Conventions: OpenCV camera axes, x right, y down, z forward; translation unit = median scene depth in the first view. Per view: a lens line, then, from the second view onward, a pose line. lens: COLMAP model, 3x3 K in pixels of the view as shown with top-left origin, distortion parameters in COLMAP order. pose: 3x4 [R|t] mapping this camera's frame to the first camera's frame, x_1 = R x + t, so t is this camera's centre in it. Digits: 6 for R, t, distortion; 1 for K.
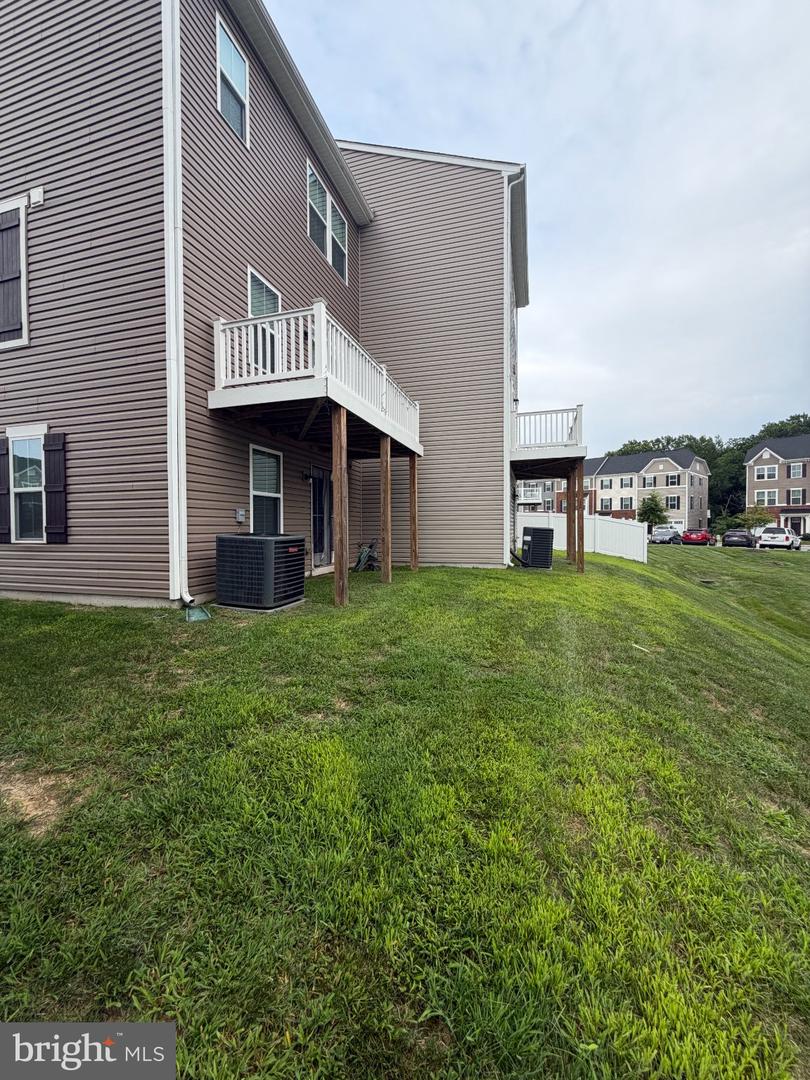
lens RADIAL K [[431.9, 0, 405.3], [0, 431.9, 535.6], [0, 0, 1]] dist [-0.006106, 0.001409]
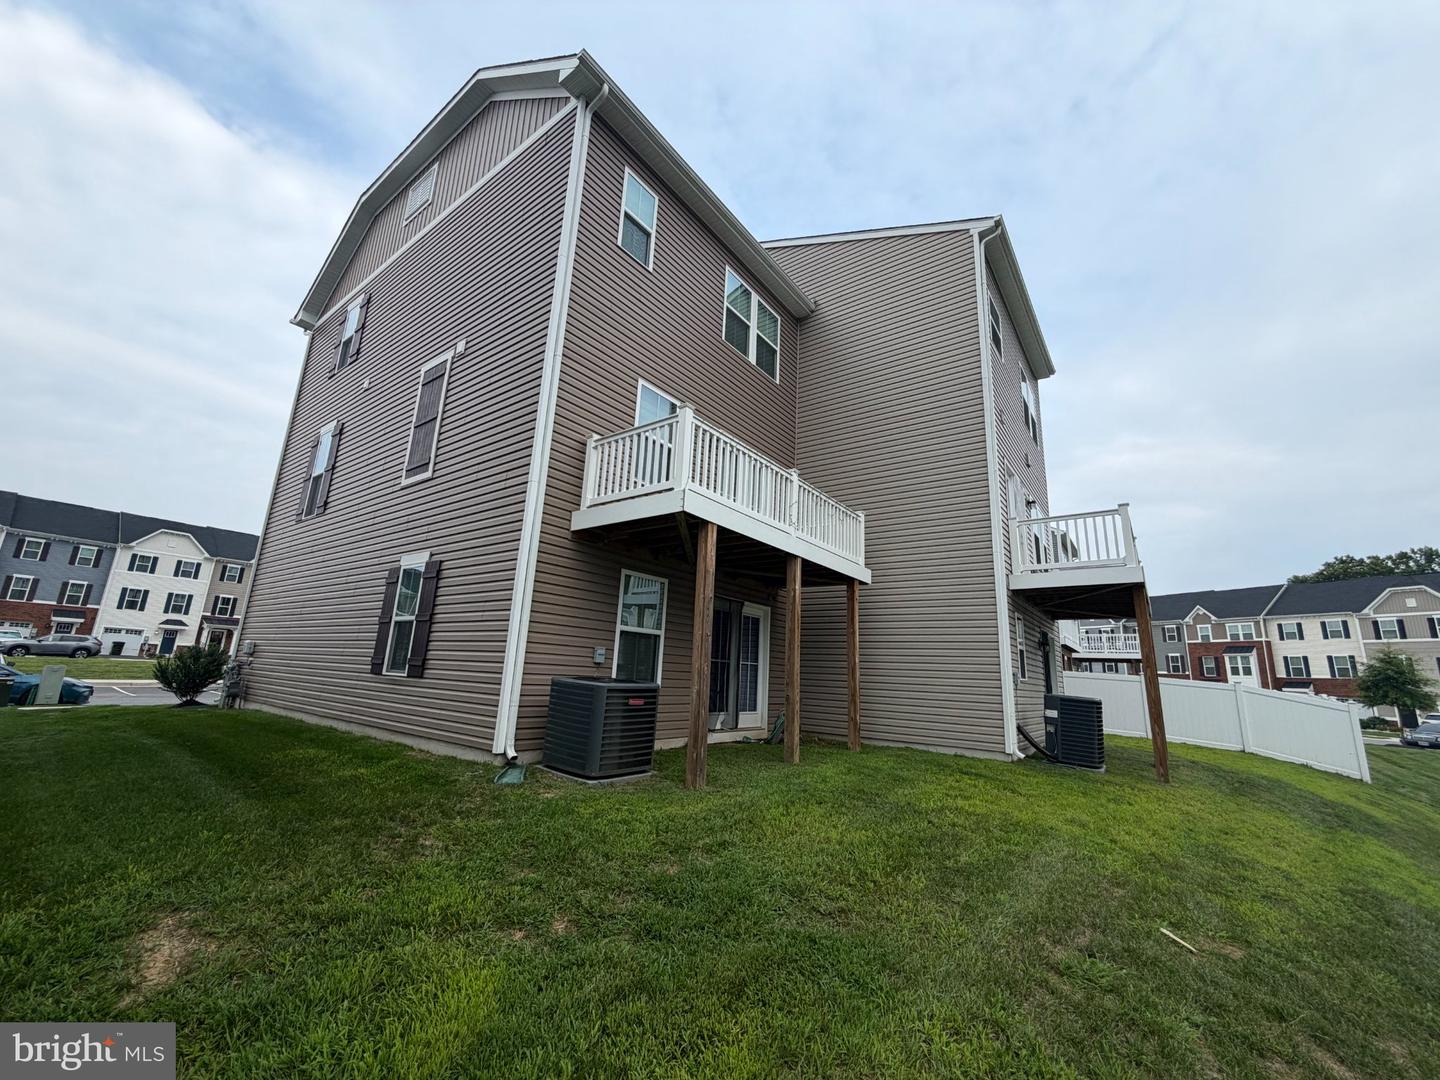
lens RADIAL K [[575.8, 0, 717.6], [0, 575.8, 538.8], [0, 0, 1]] dist [-0.006106, 0.001409]
pose [[0.934569, -0.032361, -0.354306, 0.241269], [-0.061209, 0.966382, -0.249719, -0.001041], [0.350476, 0.255067, 0.901170, 0.042657]]
